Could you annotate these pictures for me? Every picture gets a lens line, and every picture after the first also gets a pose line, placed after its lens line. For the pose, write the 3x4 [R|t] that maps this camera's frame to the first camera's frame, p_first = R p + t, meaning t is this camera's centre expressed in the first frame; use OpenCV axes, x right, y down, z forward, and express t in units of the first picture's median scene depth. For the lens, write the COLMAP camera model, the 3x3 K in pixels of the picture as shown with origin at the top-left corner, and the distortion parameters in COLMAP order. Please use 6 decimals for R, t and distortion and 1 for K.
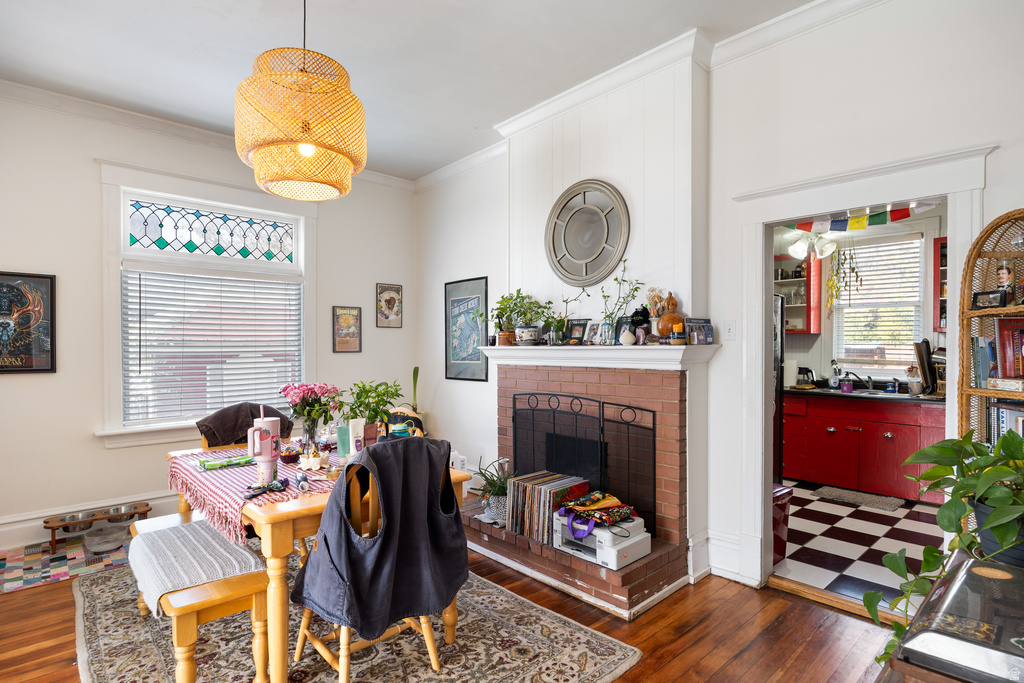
lens RADIAL K [[523.9, 0, 512.7], [0, 523.9, 347.8], [0, 0, 1]] dist [0.003349, 0.001207]
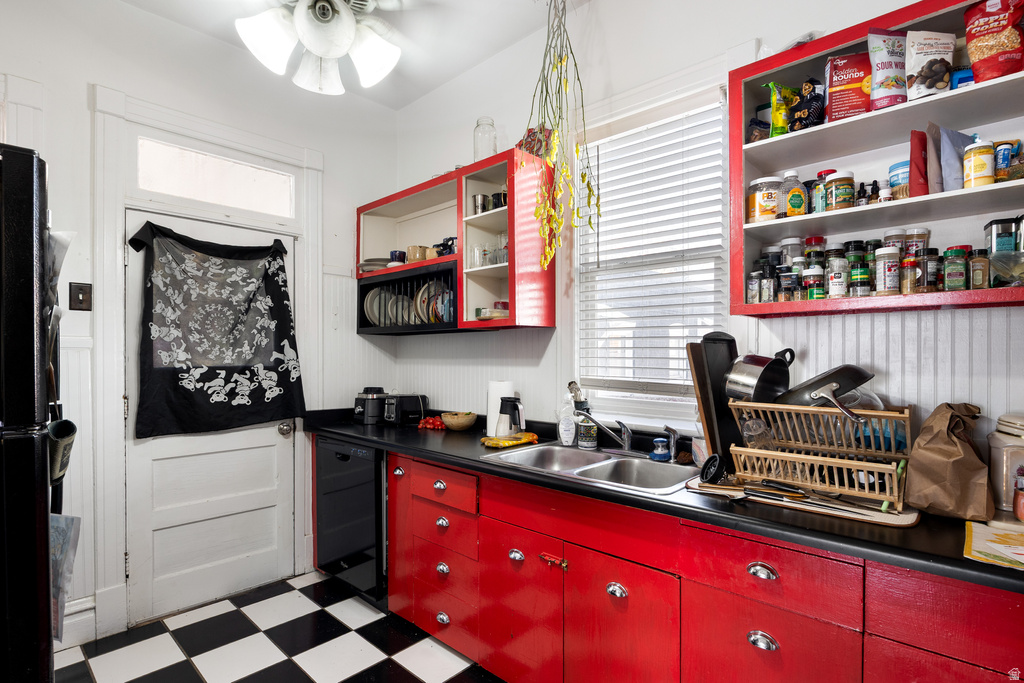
lens RADIAL K [[523.1, 0, 517.0], [0, 523.1, 348.9], [0, 0, 1]] dist [0.005609, 0.001454]
pose [[0.996941, -0.004285, 0.078042, 0.788474], [0.004031, 0.999986, 0.003409, -0.012245], [-0.078056, -0.003084, 0.996944, 0.799305]]
